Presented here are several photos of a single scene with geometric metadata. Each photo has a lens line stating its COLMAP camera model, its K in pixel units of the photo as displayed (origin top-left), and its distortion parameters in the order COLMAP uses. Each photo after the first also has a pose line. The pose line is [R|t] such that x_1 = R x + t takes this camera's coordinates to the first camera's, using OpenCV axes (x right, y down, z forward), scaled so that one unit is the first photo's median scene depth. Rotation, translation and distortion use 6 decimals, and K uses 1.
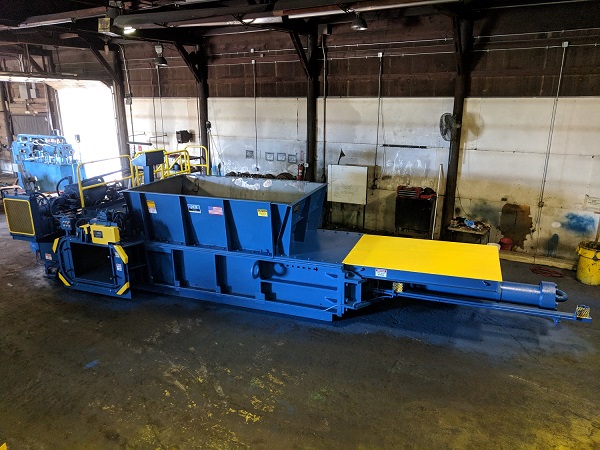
lens RADIAL K [[455.6, 0, 300.0], [0, 455.6, 225.0], [0, 0, 1]] dist [0.003400, 0.004121]
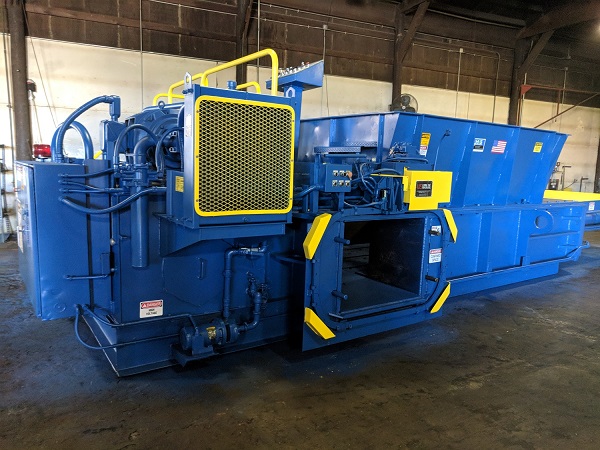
lens RADIAL K [[455.6, 0, 300.0], [0, 455.6, 225.0], [0, 0, 1]] dist [0.003400, 0.004121]
pose [[0.564102, -0.084588, 0.821361, -0.624053], [0.189118, 0.981532, -0.028801, 0.031792], [-0.803756, 0.171581, 0.569682, 0.576454]]
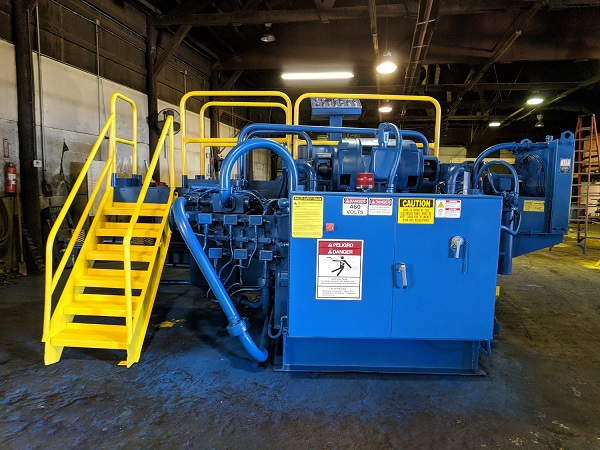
lens RADIAL K [[455.6, 0, 300.0], [0, 455.6, 225.0], [0, 0, 1]] dist [0.003400, 0.004121]
pose [[-0.353824, -0.082650, 0.931653, -0.706070], [0.241669, 0.954185, 0.176430, -0.089922], [-0.903551, 0.287577, -0.317640, 1.014610]]
